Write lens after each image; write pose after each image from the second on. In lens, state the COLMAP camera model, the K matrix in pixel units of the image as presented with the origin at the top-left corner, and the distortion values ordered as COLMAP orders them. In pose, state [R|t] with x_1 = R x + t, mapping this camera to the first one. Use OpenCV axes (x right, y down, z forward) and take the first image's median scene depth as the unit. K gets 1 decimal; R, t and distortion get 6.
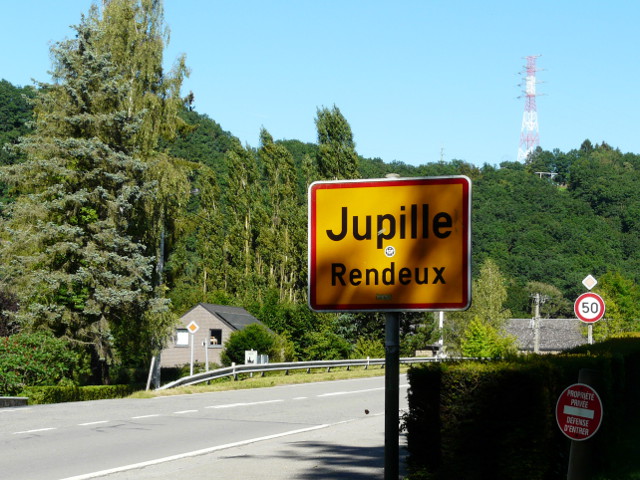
lens RADIAL K [[1159.1, 0, 320.3], [0, 1159.1, 240.7], [0, 0, 1]] dist [0.035929, 0.000000]
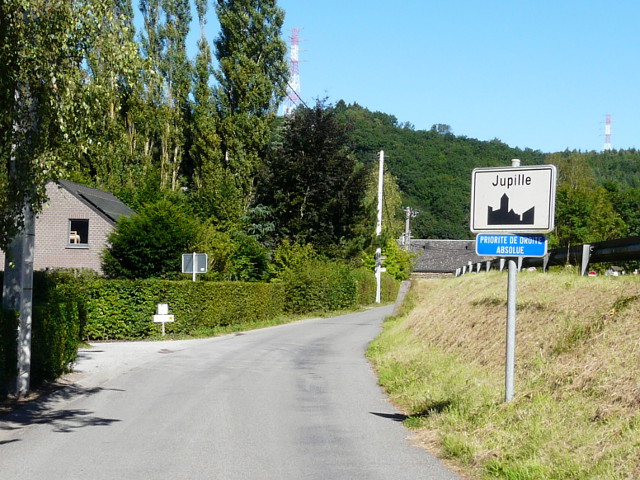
lens RADIAL K [[1007.4, 0, 319.5], [0, 1007.4, 238.9], [0, 0, 1]] dist [-0.227278, 0.000000]
pose [[0.978503, 0.019123, 0.205346, -0.066322], [-0.030960, 0.998029, 0.054589, 0.048424], [-0.203897, -0.059773, 0.977166, 0.400724]]
